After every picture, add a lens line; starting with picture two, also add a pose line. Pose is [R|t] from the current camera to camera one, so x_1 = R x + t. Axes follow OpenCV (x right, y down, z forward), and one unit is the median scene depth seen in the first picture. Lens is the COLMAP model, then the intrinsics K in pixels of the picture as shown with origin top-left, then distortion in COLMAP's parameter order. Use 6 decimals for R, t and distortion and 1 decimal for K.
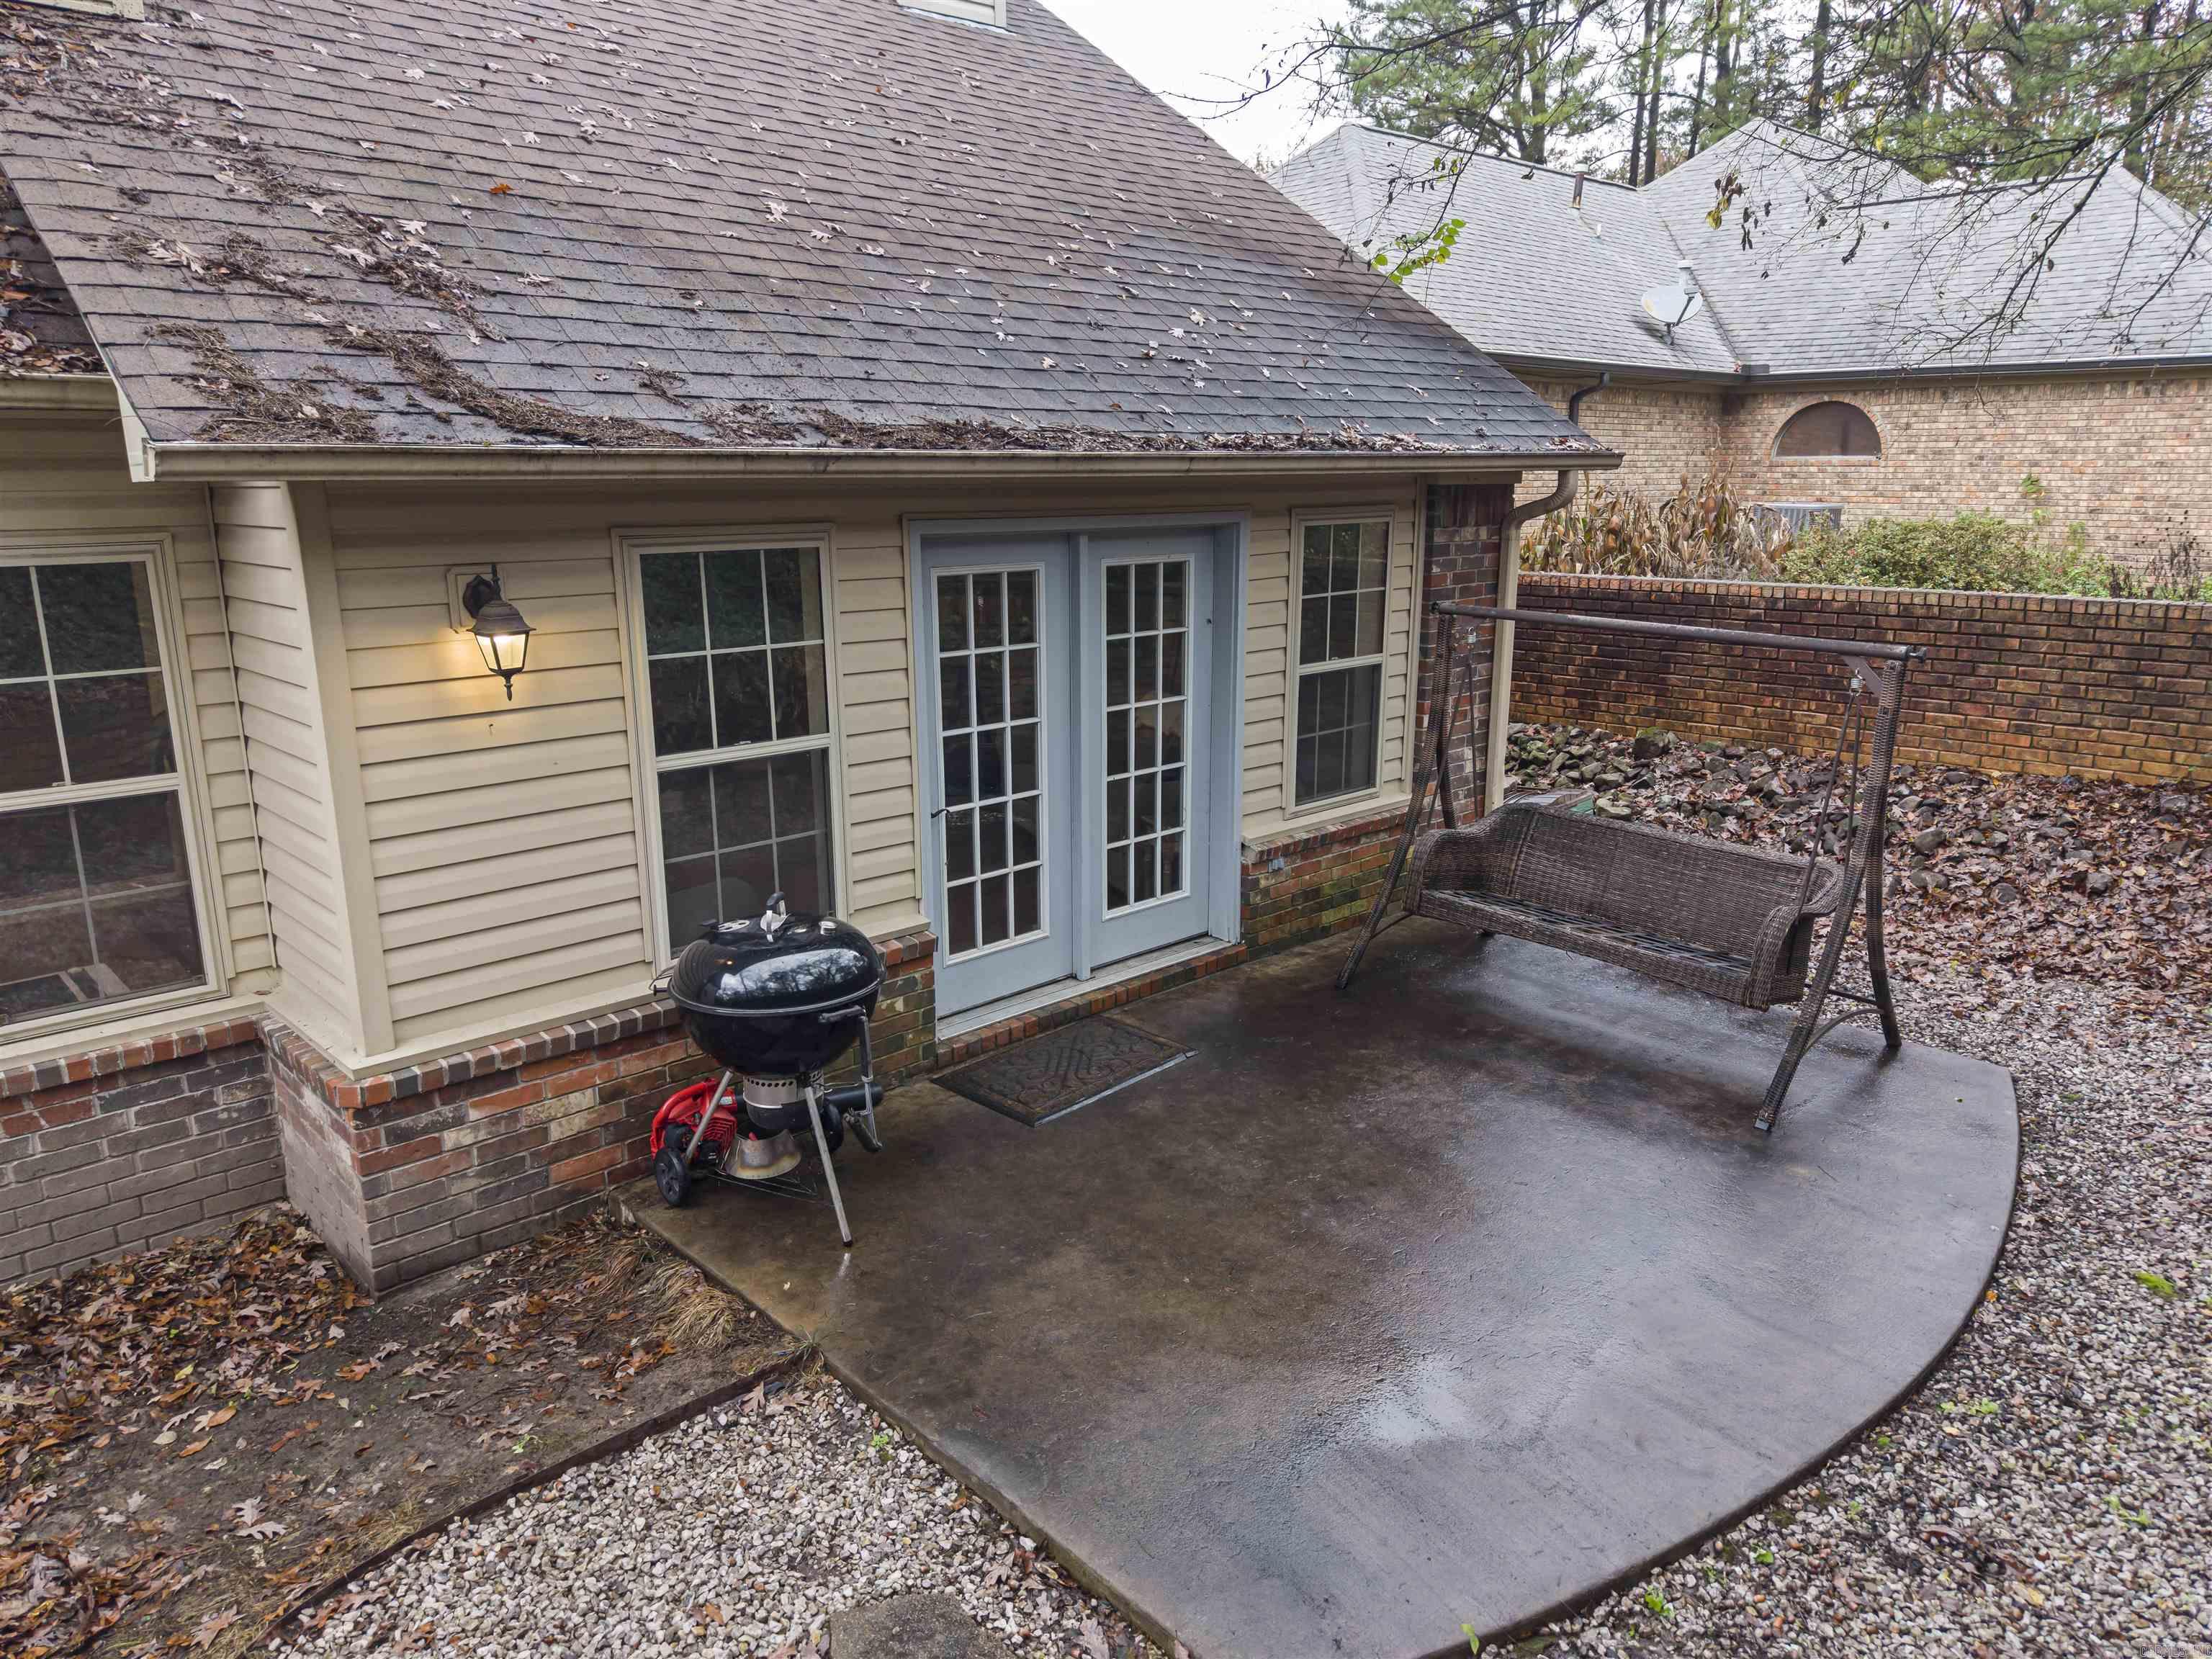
lens RADIAL K [[1477.8, 0, 1113.0], [0, 1477.8, 822.9], [0, 0, 1]] dist [0.035603, -0.045817]
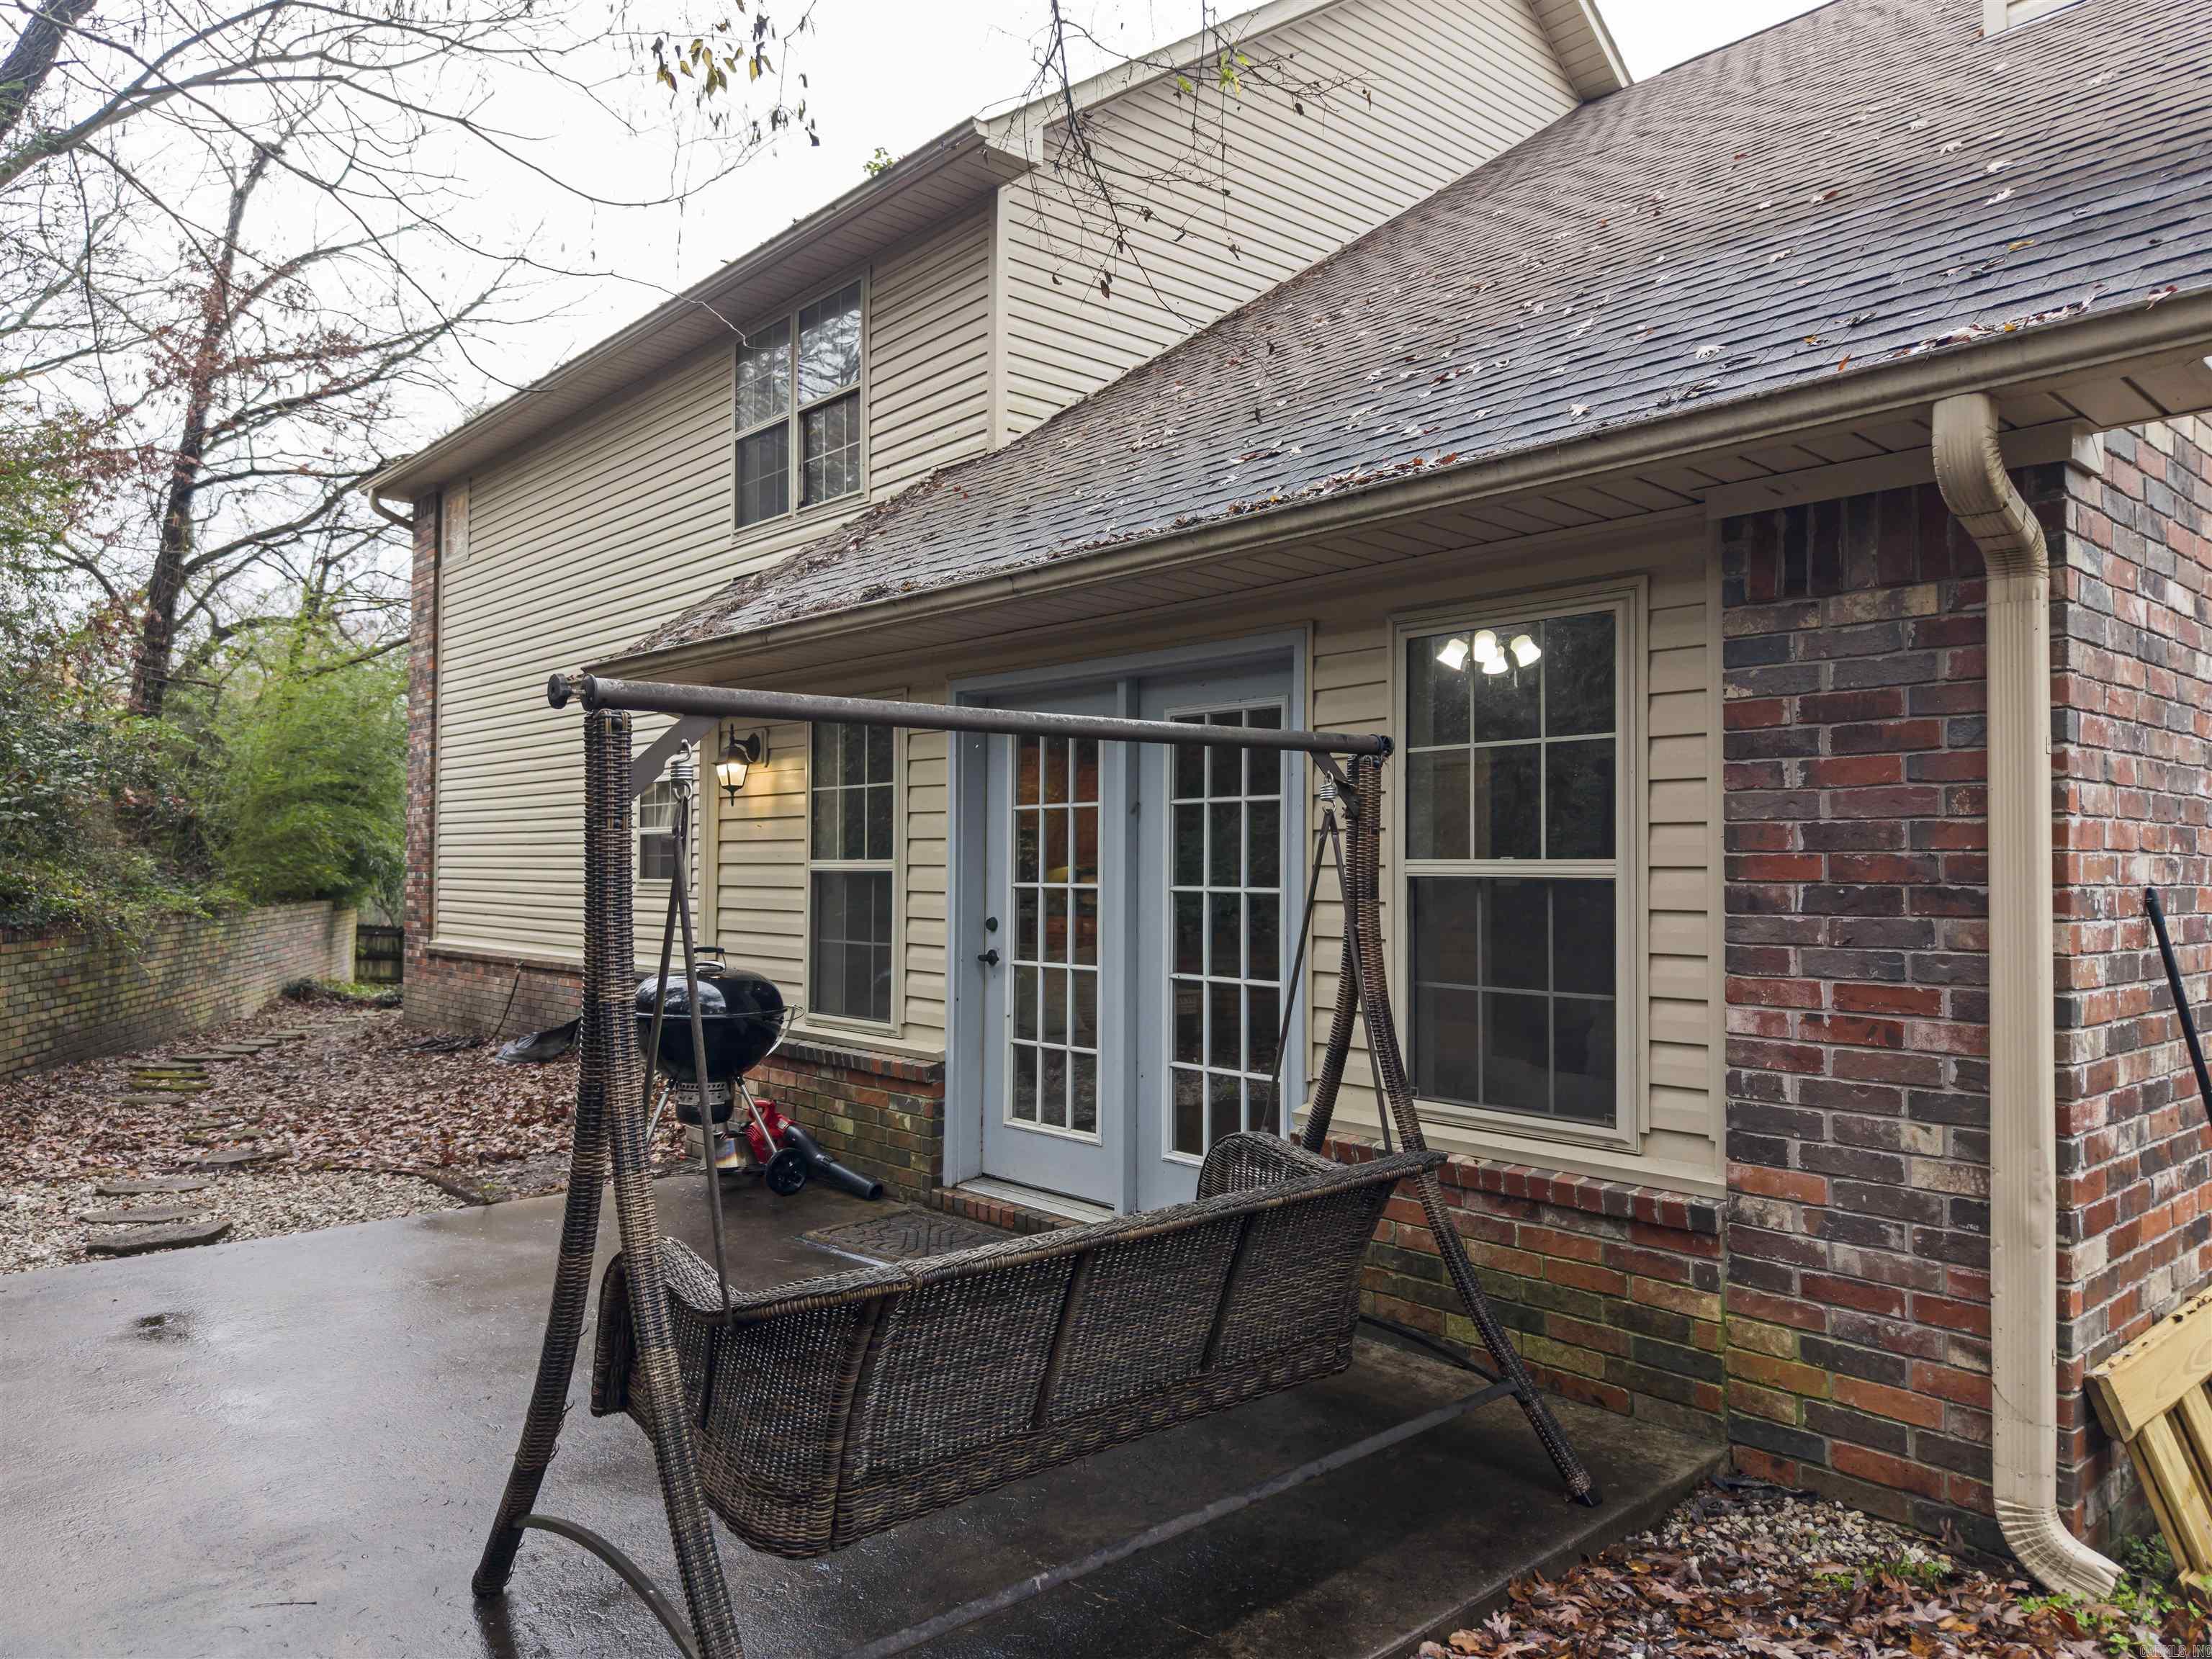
lens RADIAL K [[1507.0, 0, 1106.0], [0, 1507.0, 829.5], [0, 0, 1]] dist [0.047429, -0.050120]
pose [[-0.032247, -0.017631, -0.999324, 0.978066], [-0.230432, 0.973040, -0.009732, -0.108418], [0.972554, 0.229963, -0.035440, 1.165246]]
